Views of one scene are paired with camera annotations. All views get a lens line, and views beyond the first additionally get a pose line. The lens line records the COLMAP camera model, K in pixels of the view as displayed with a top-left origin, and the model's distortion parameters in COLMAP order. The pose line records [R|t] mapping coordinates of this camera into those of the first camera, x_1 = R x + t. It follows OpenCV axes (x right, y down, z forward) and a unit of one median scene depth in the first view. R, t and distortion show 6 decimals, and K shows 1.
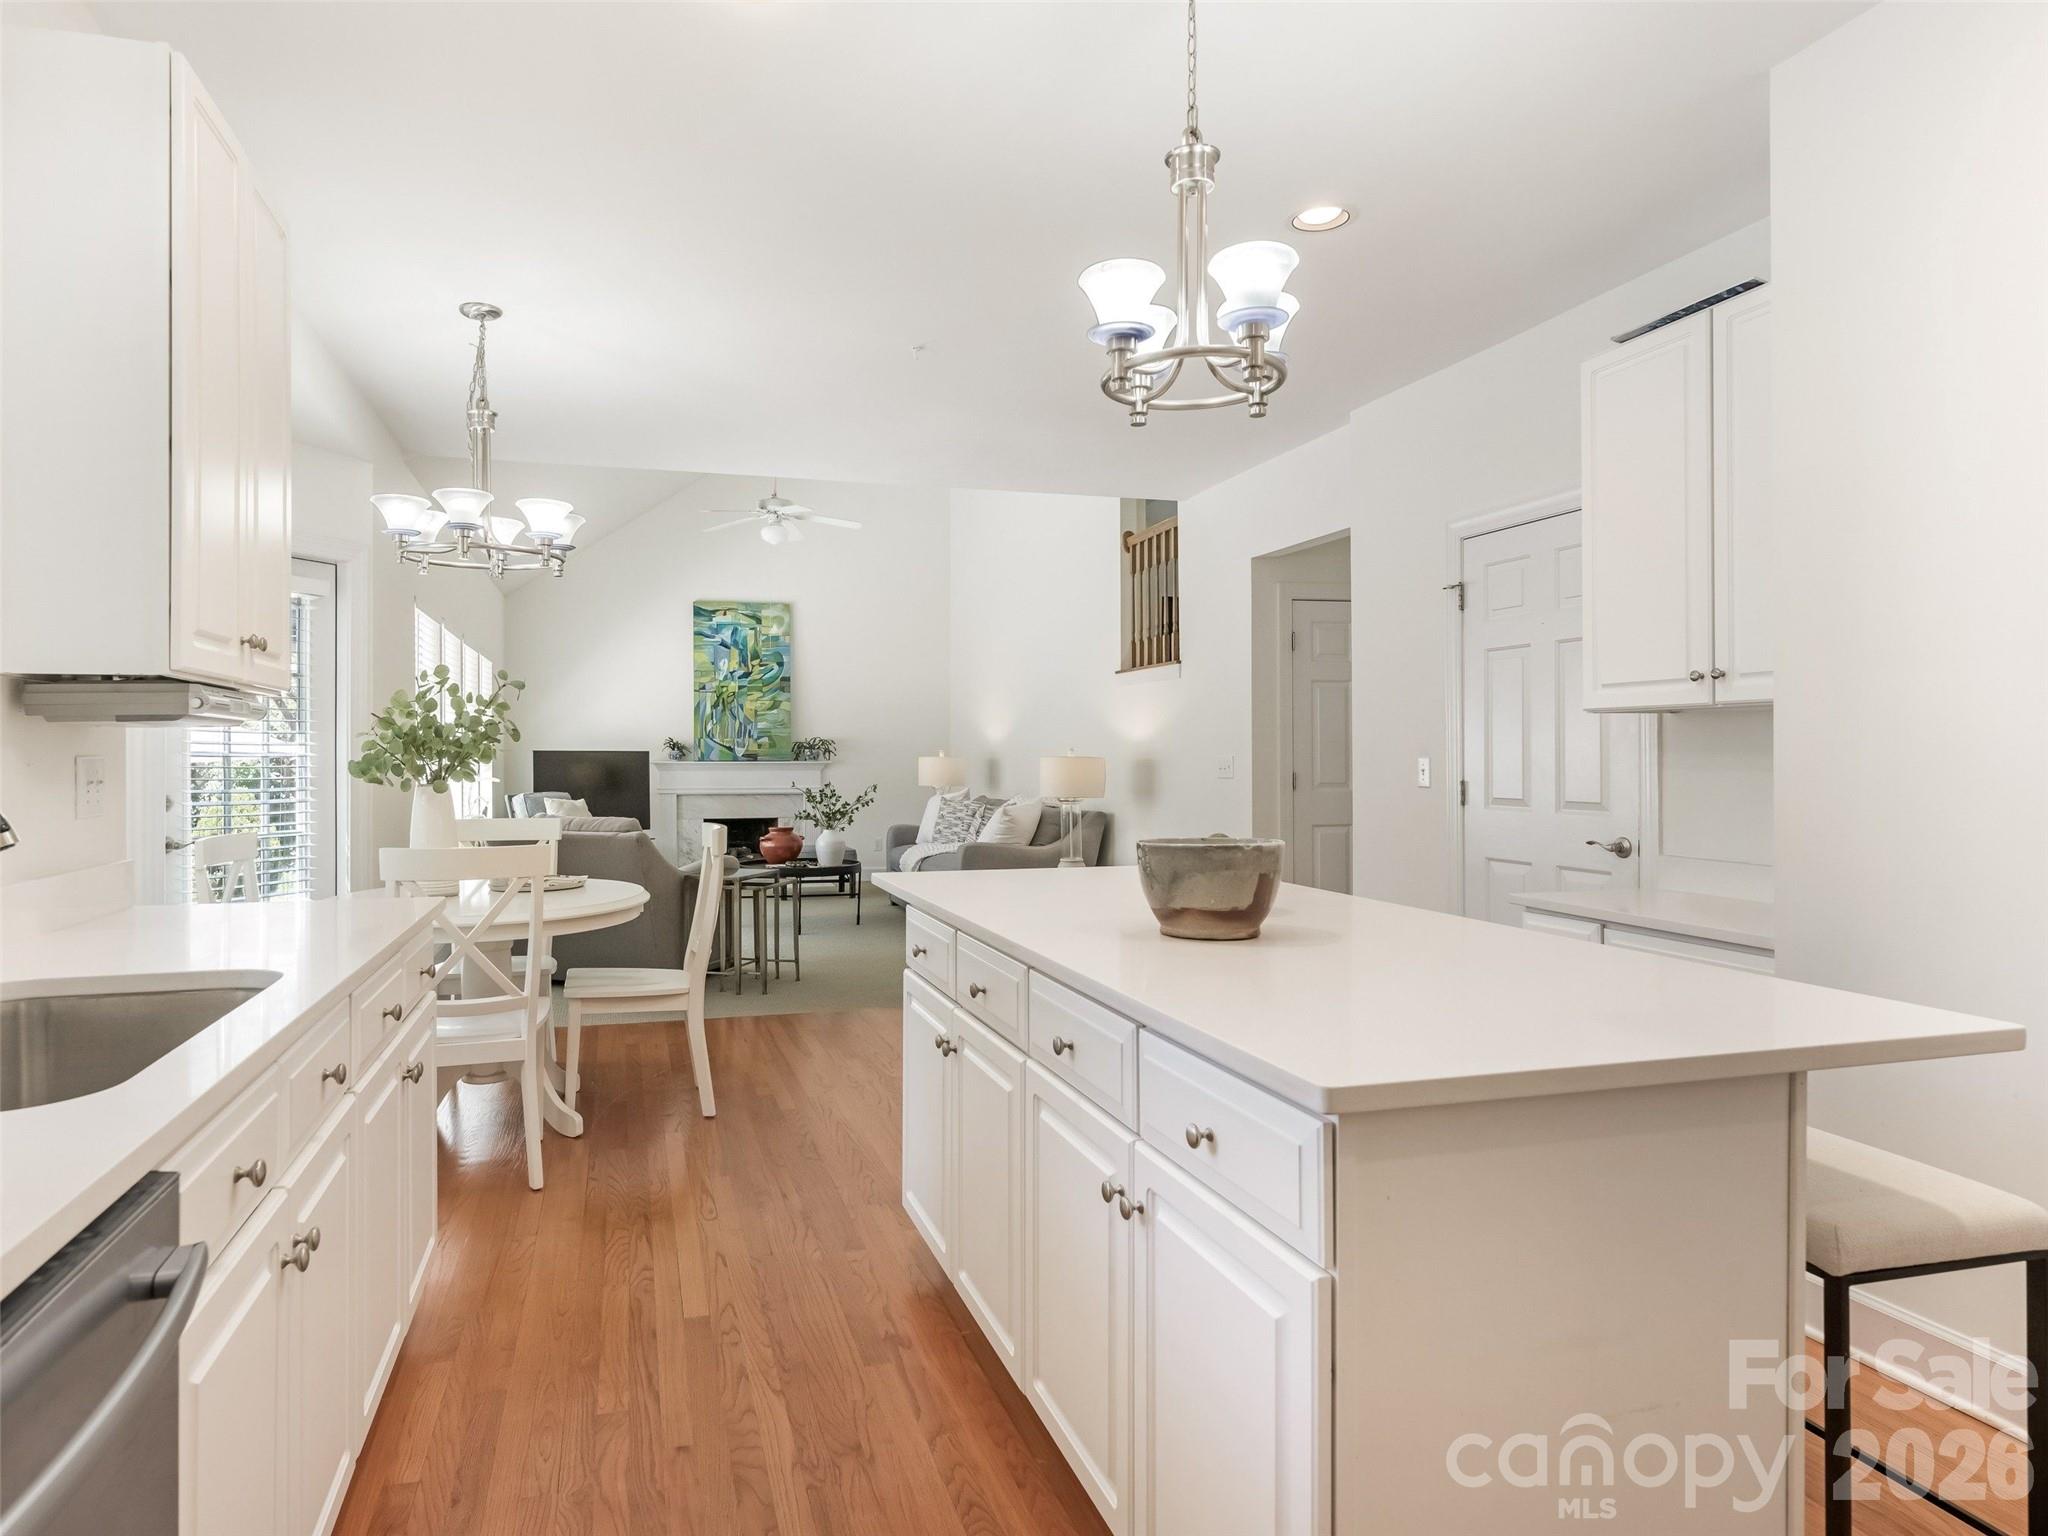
lens RADIAL K [[1209.6, 0, 1029.5], [0, 1209.6, 763.0], [0, 0, 1]] dist [0.000066, -0.000778]
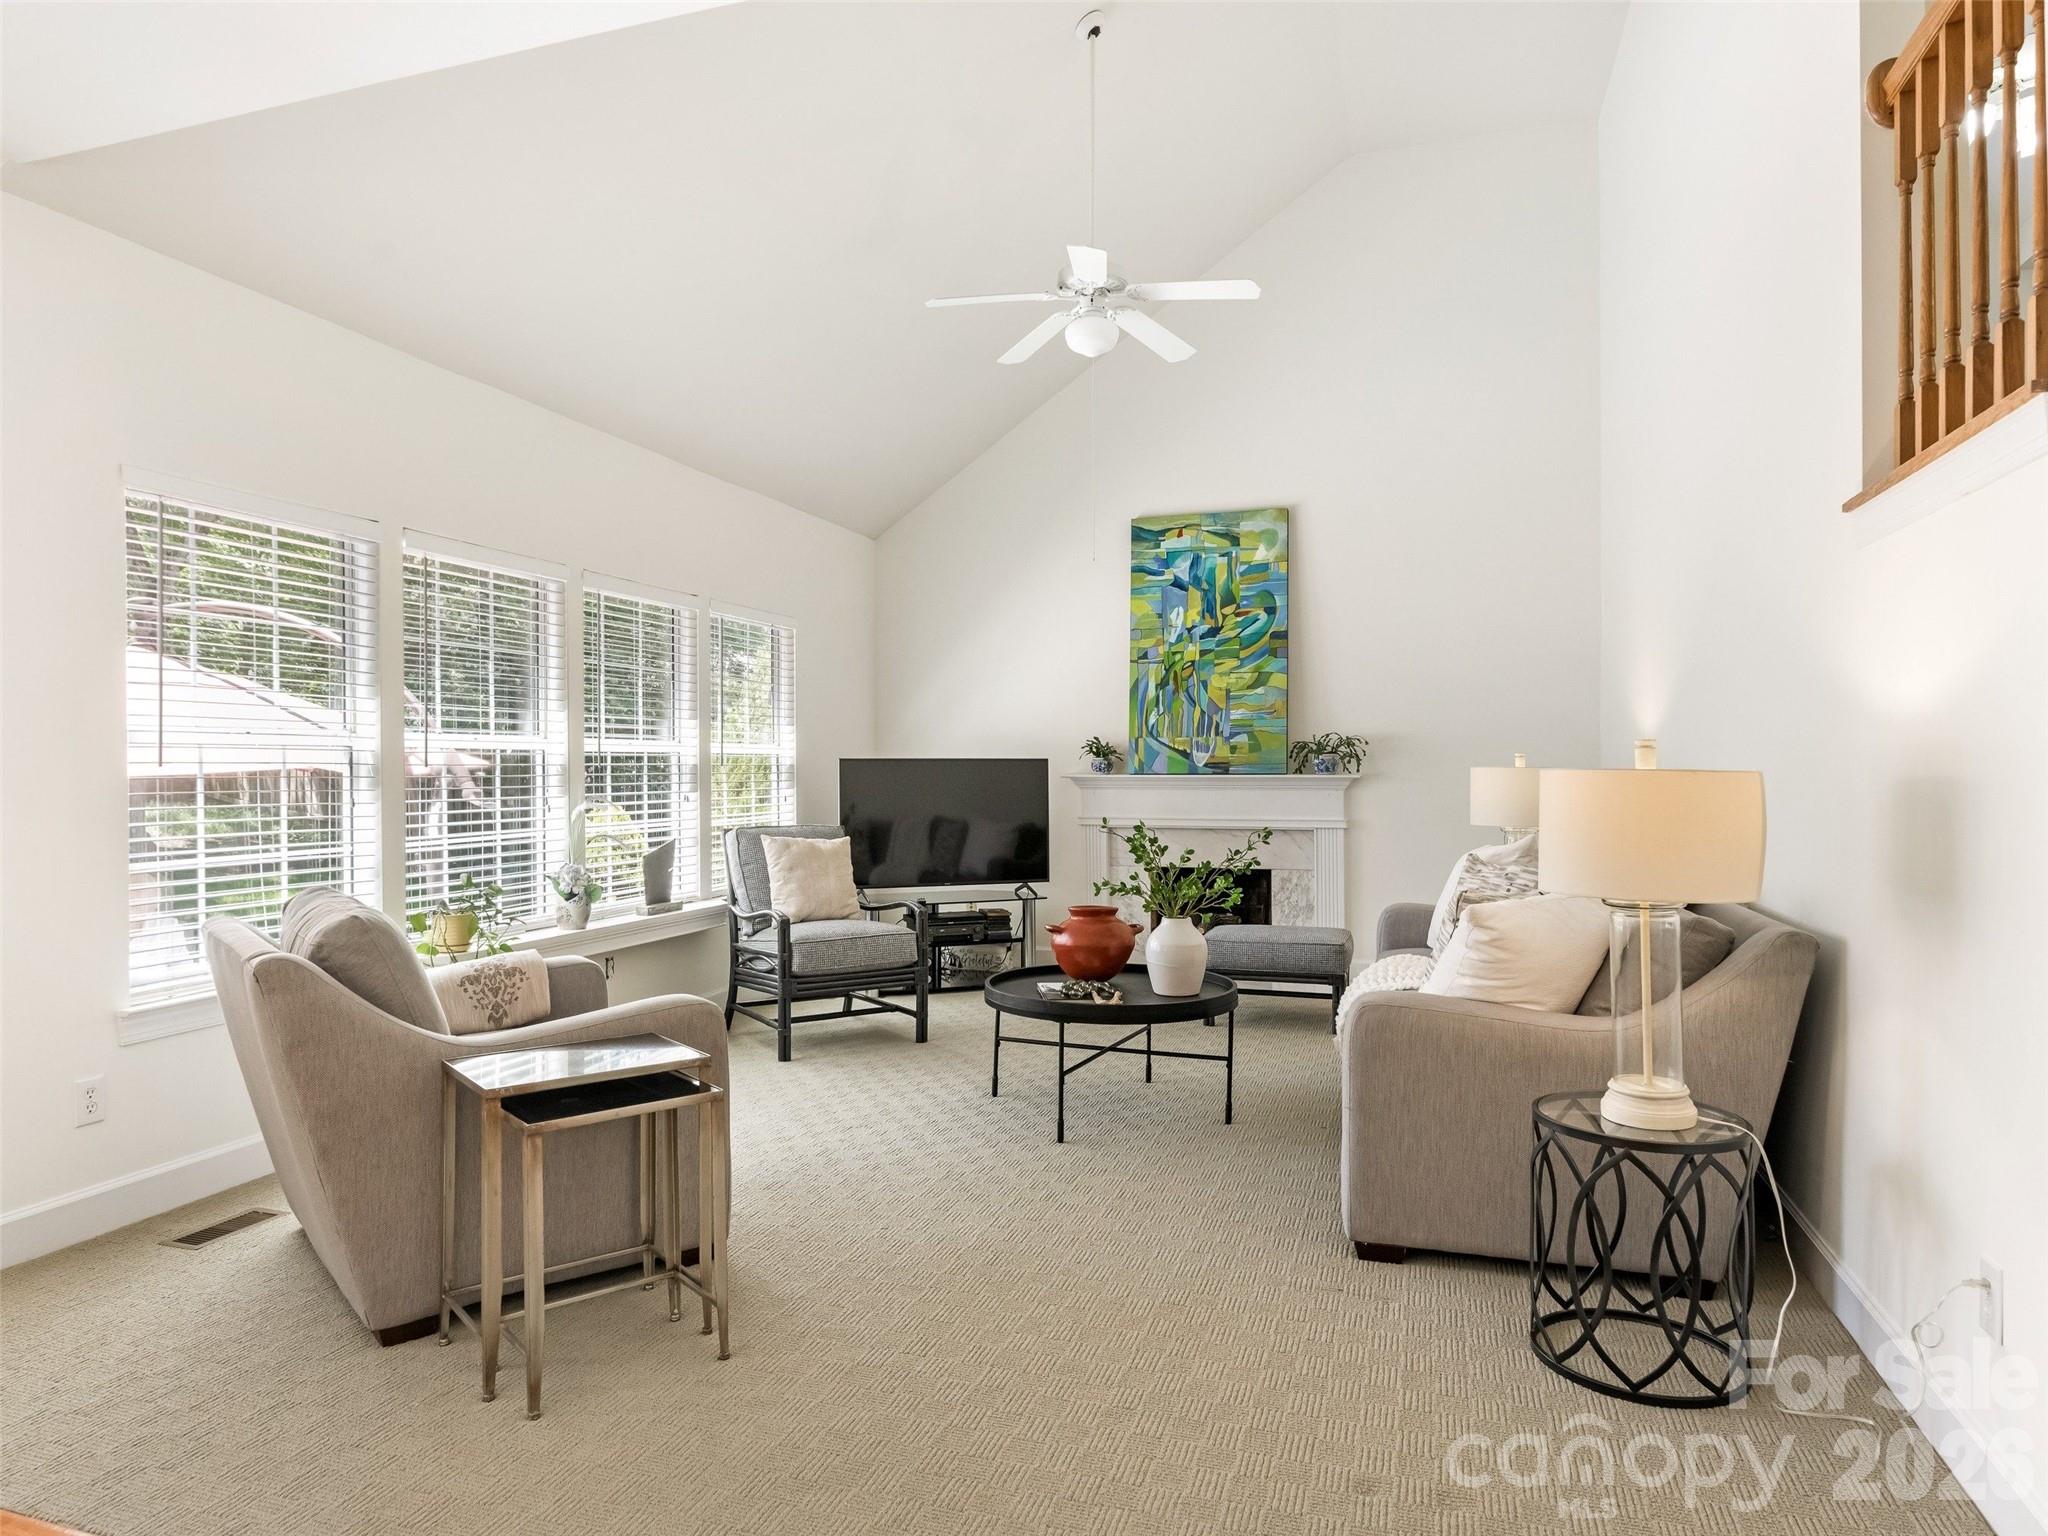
lens RADIAL K [[1327.6, 0, 1004.5], [0, 1327.6, 766.4], [0, 0, 1]] dist [0.005387, 0.001230]
pose [[0.813687, -0.003418, -0.581293, 0.066603], [-0.000449, 0.999979, -0.006509, -0.001148], [0.581303, 0.005557, 0.813668, 0.401210]]
